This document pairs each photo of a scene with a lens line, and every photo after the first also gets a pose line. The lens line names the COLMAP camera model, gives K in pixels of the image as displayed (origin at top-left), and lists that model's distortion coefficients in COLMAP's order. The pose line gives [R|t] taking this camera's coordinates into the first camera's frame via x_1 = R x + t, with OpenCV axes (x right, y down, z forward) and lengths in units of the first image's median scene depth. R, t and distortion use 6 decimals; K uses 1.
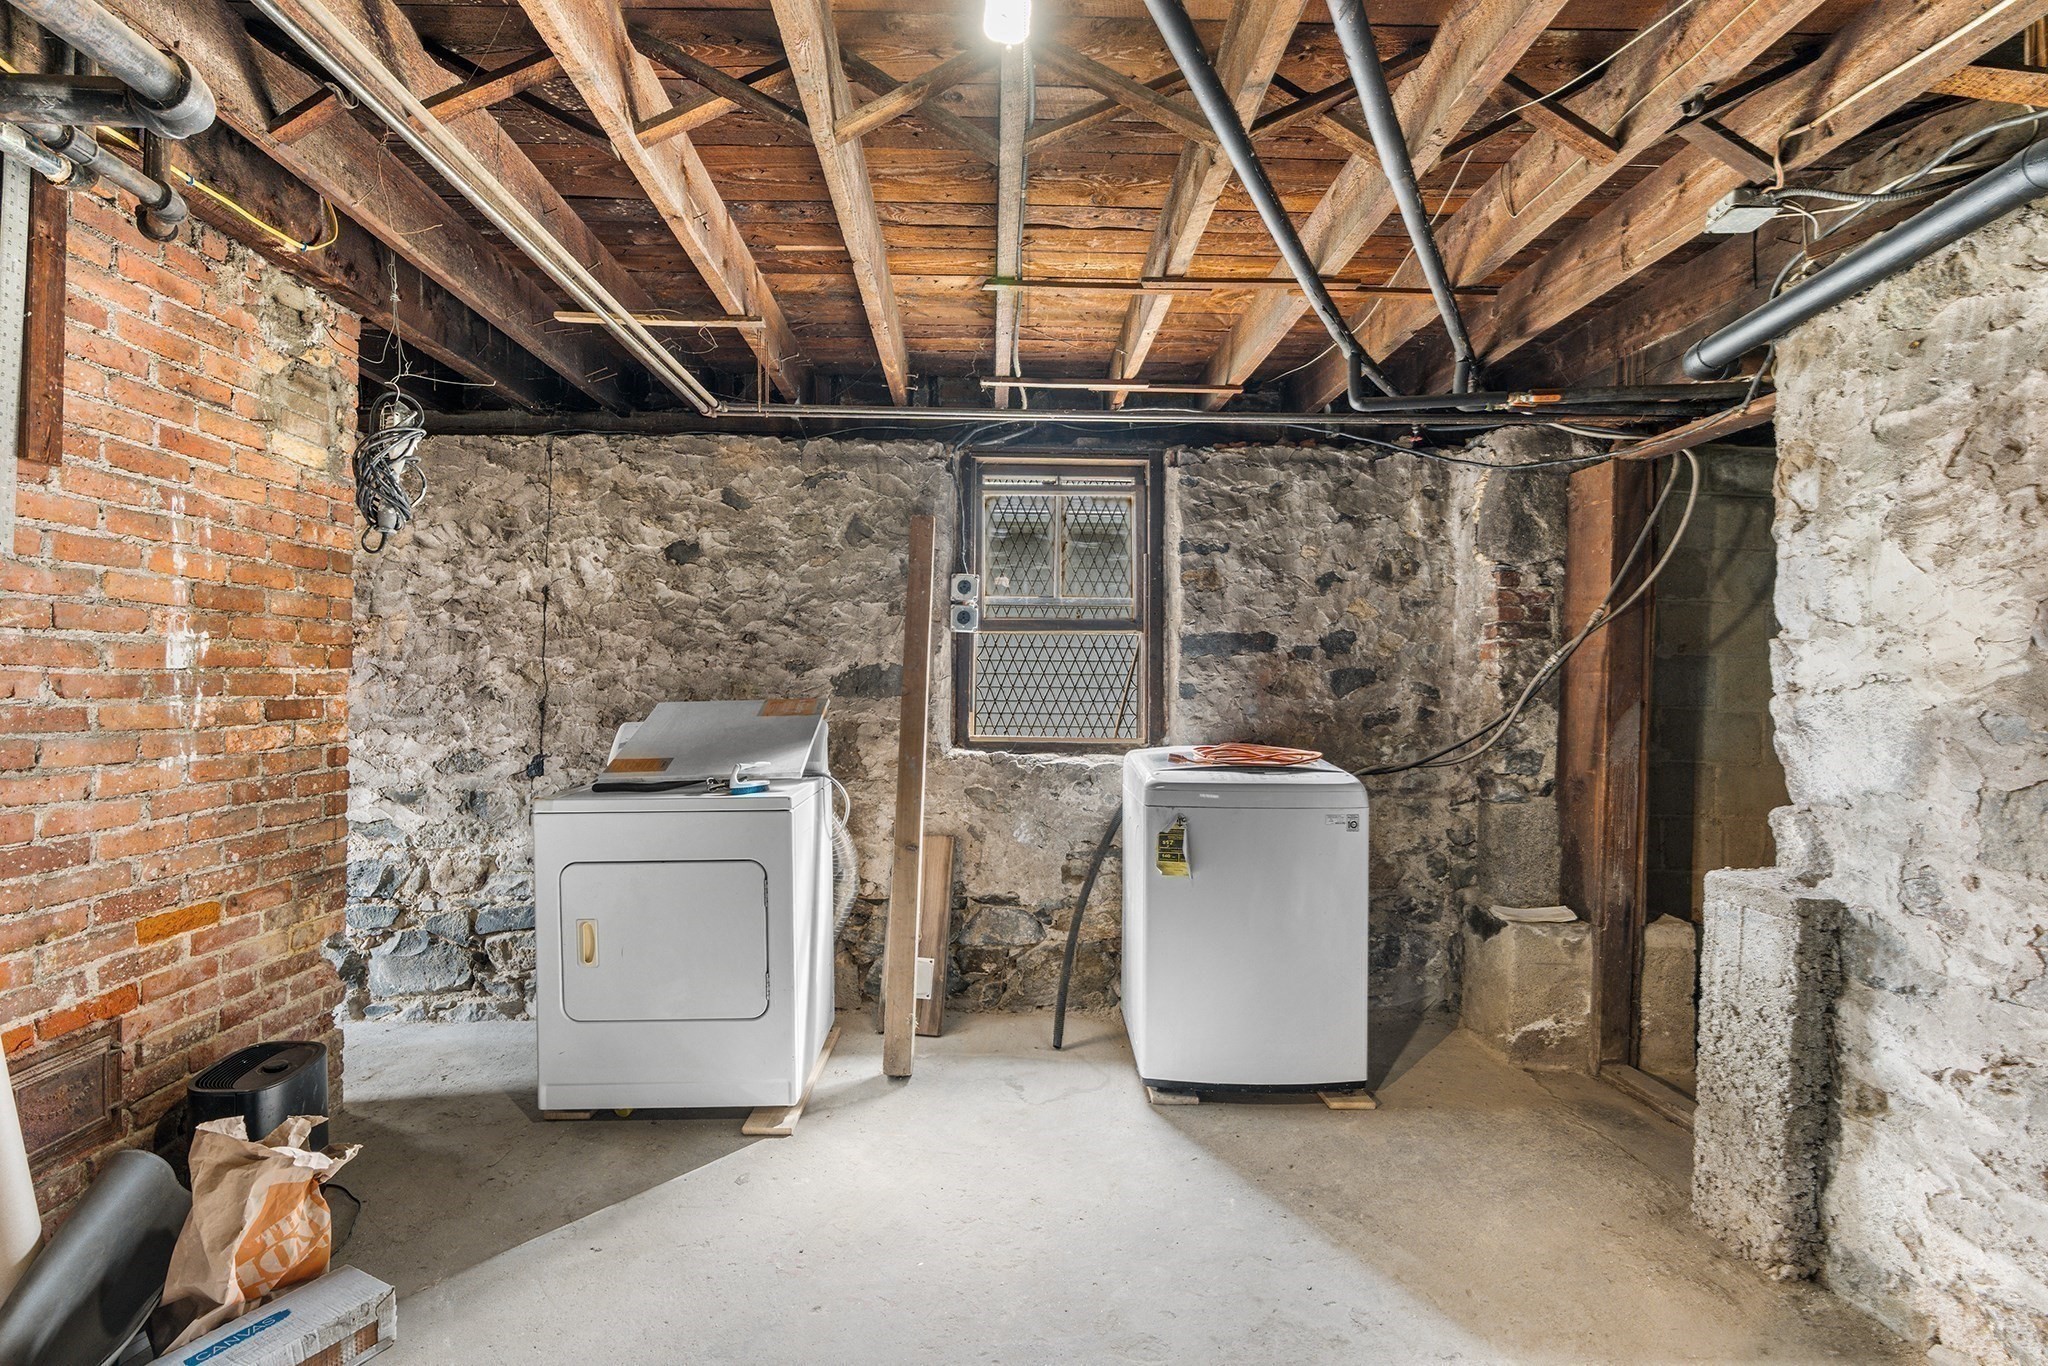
lens RADIAL K [[939.2, 0, 1025.1], [0, 939.2, 681.9], [0, 0, 1]] dist [0.004113, 0.002095]
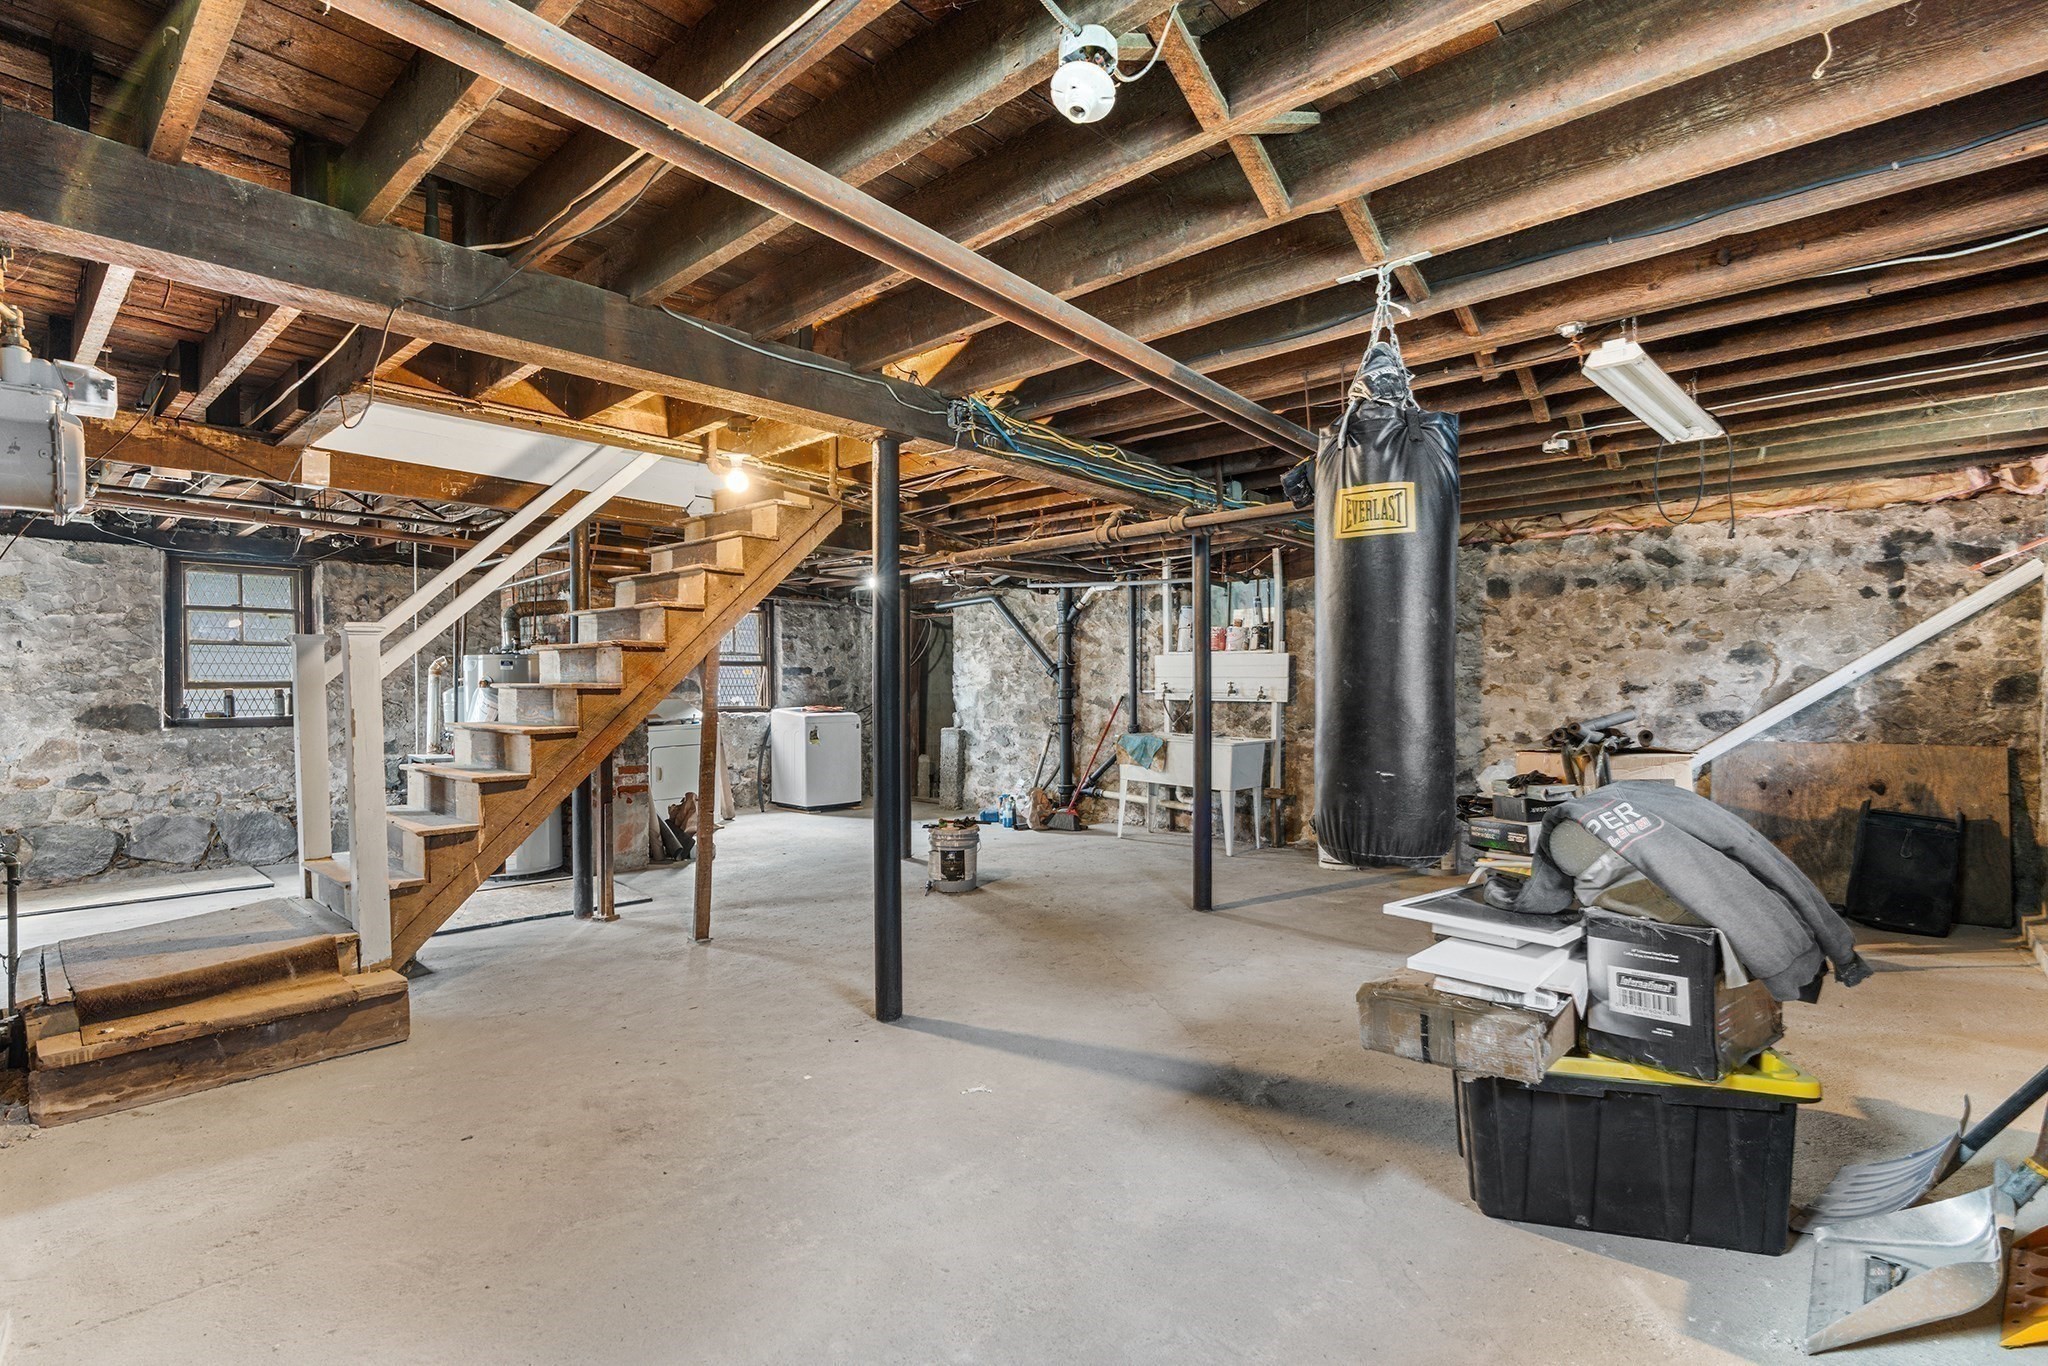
lens RADIAL K [[939.2, 0, 1015.9], [0, 939.2, 685.4], [0, 0, 1]] dist [0.004113, 0.002095]
pose [[0.697807, -0.005491, 0.716265, -1.344018], [0.000190, 0.999972, 0.007481, -0.019572], [-0.716286, -0.005084, 0.697788, -1.424749]]
